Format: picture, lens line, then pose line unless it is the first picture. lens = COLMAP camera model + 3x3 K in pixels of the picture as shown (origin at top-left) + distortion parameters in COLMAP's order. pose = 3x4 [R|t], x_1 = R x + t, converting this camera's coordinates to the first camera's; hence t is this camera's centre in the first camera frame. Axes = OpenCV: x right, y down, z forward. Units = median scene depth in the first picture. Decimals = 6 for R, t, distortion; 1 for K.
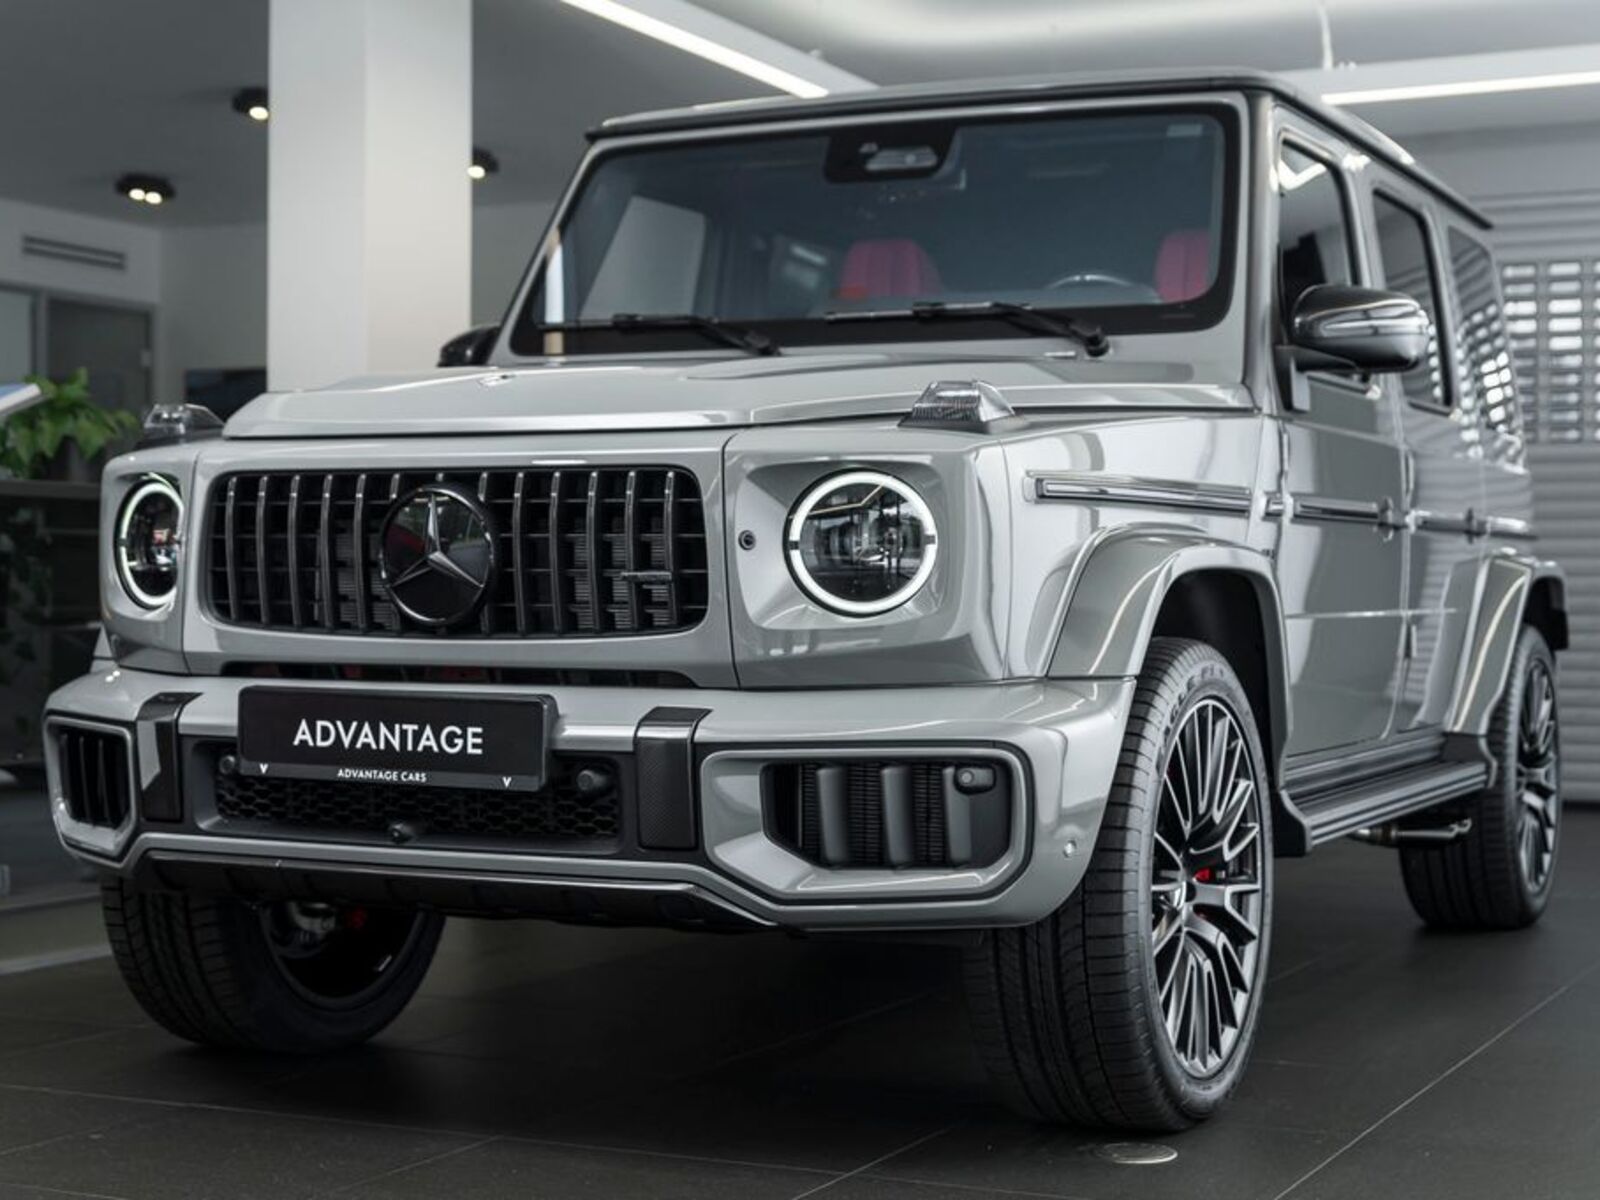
lens RADIAL K [[2626.1, 0, 800.0], [0, 2626.1, 600.0], [0, 0, 1]] dist [-0.022676, -0.032033]
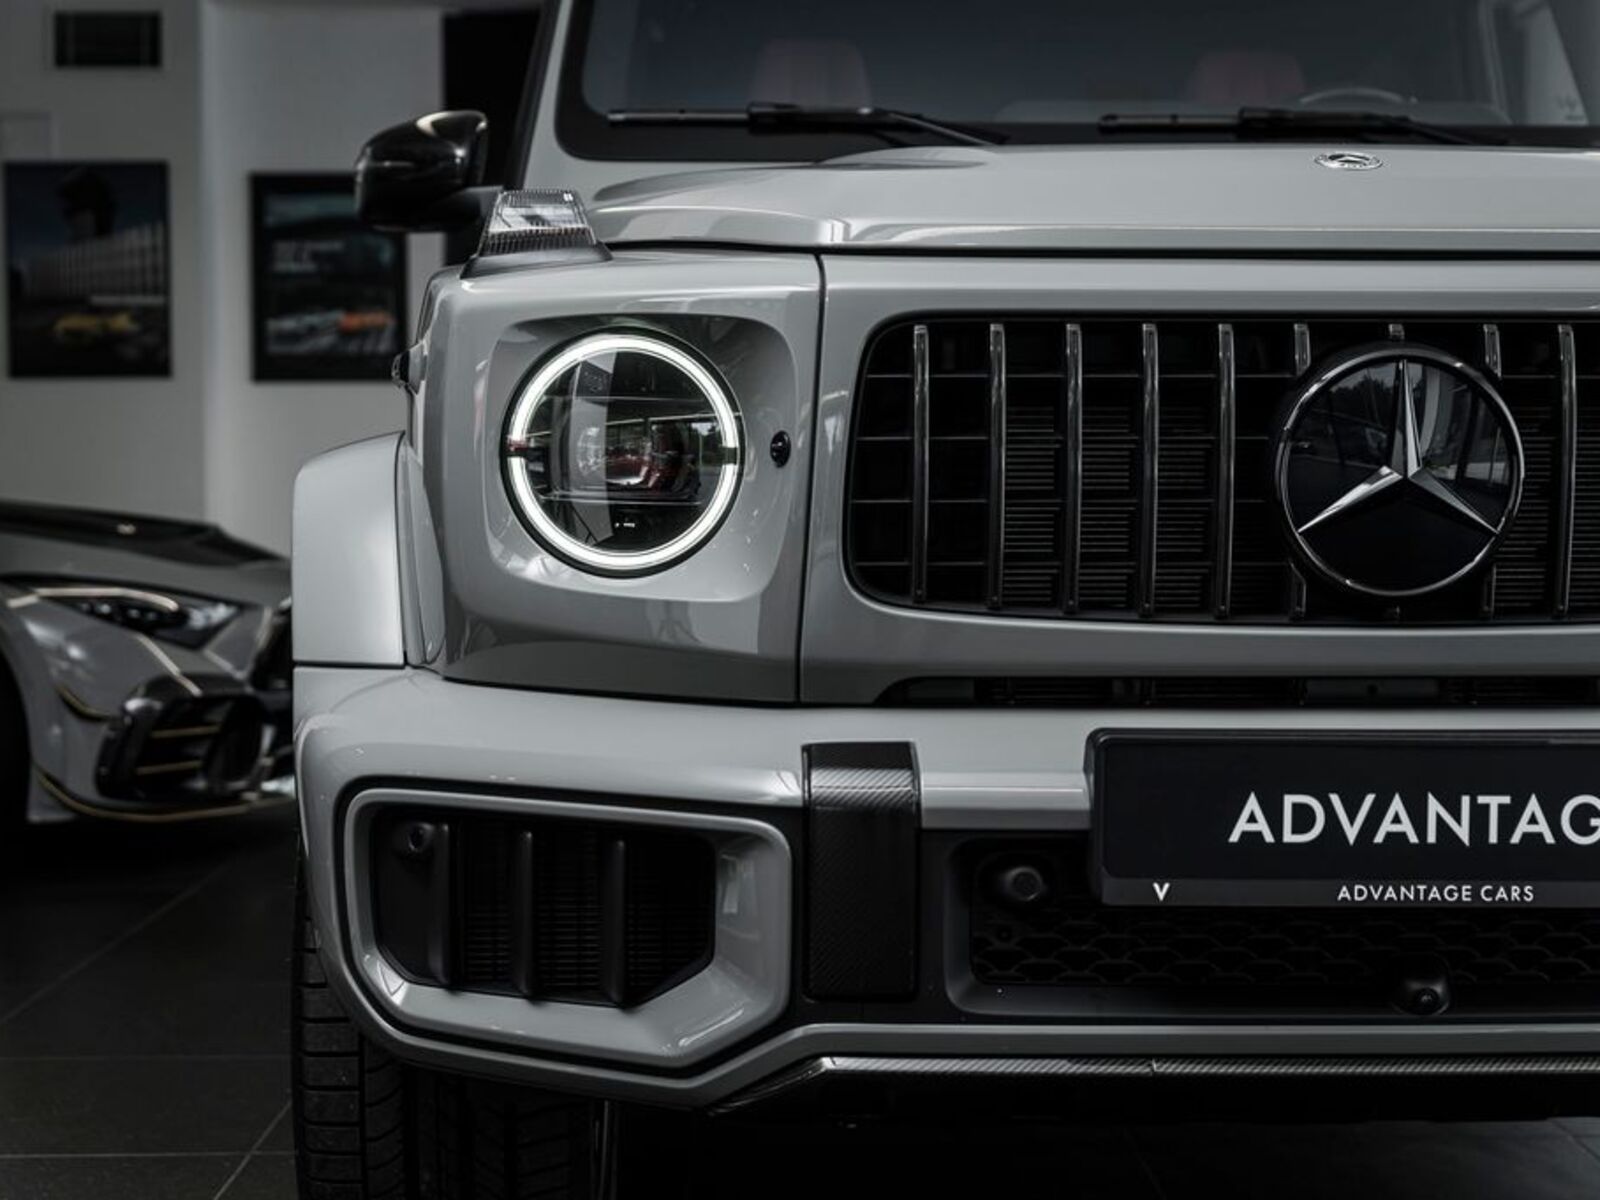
lens RADIAL K [[2573.0, 0, 800.0], [0, 2573.0, 600.0], [0, 0, 1]] dist [-0.034590, -0.086095]
pose [[0.899718, -0.024341, 0.435792, -0.495492], [0.007664, 0.999171, 0.039986, -0.013467], [-0.436404, -0.032636, 0.899159, 0.593423]]
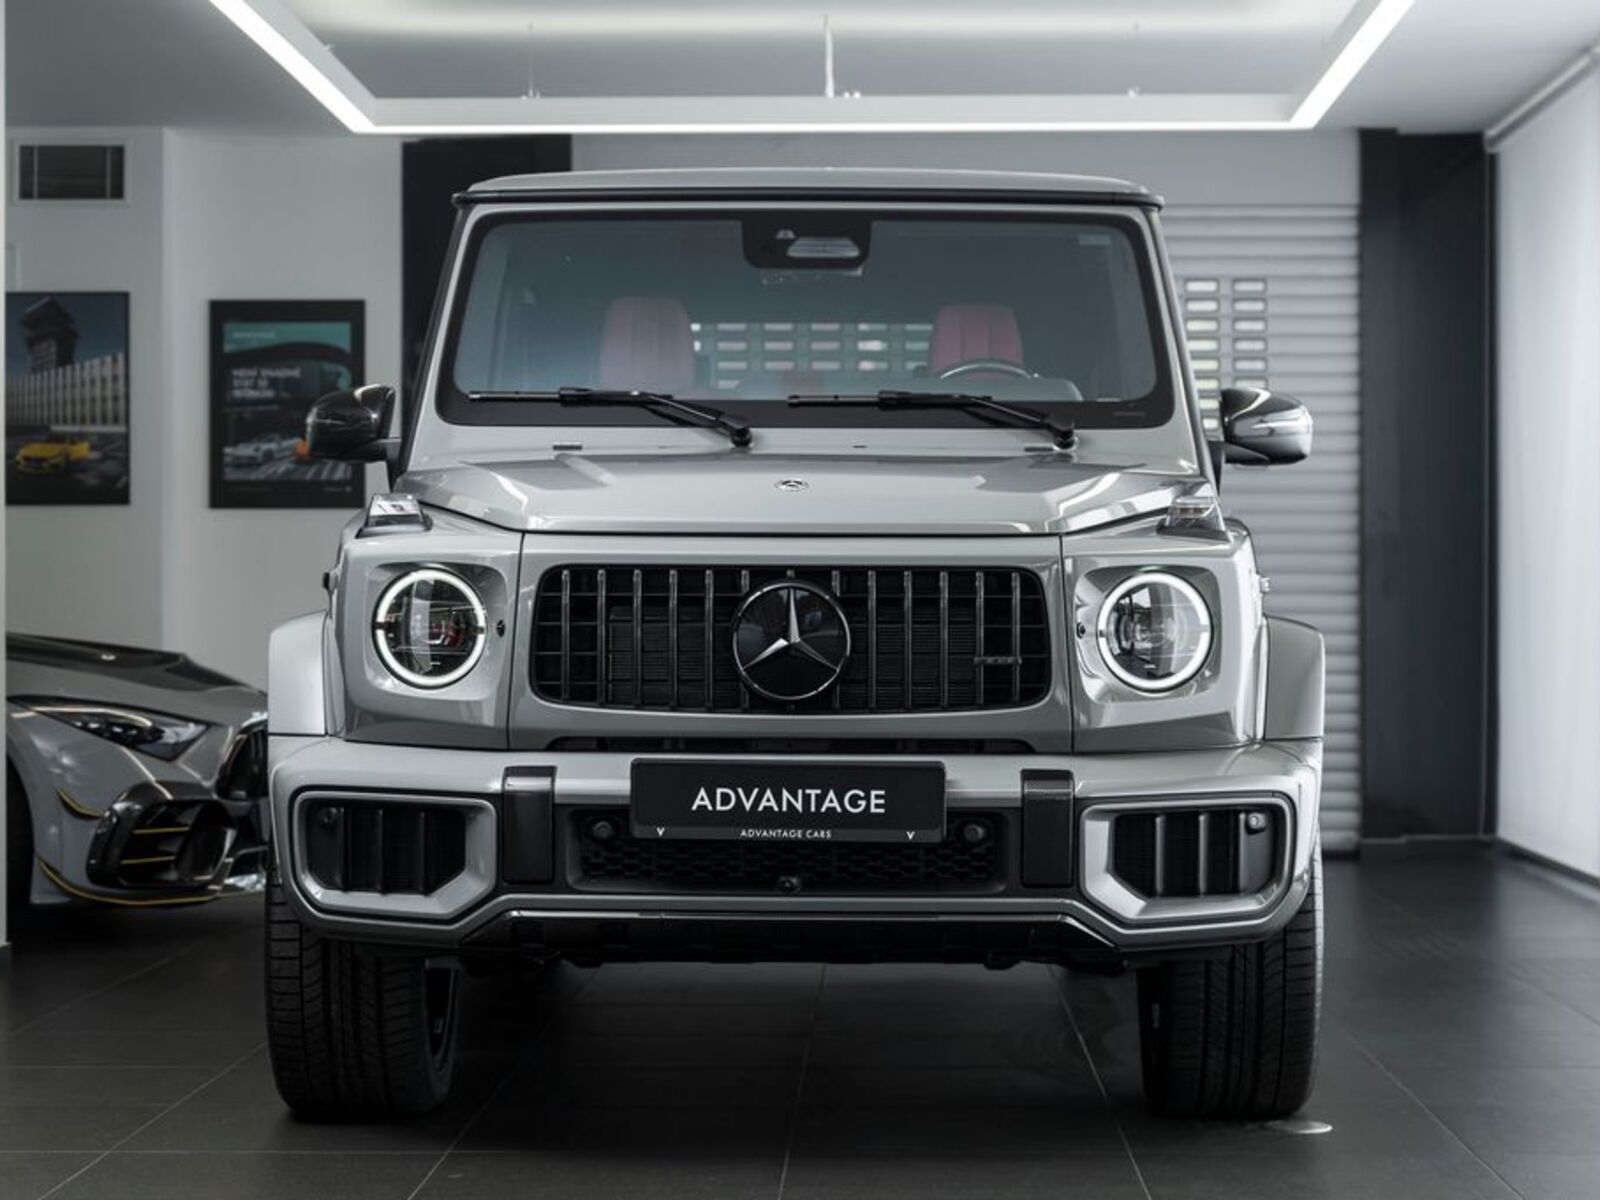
lens RADIAL K [[3530.9, 0, 800.0], [0, 3530.9, 600.0], [0, 0, 1]] dist [-0.073918, -0.306316]
pose [[0.914391, -0.001228, 0.404830, -0.781072], [0.002630, 0.999992, -0.002907, -0.031613], [-0.404824, 0.003723, 0.914387, -0.423882]]
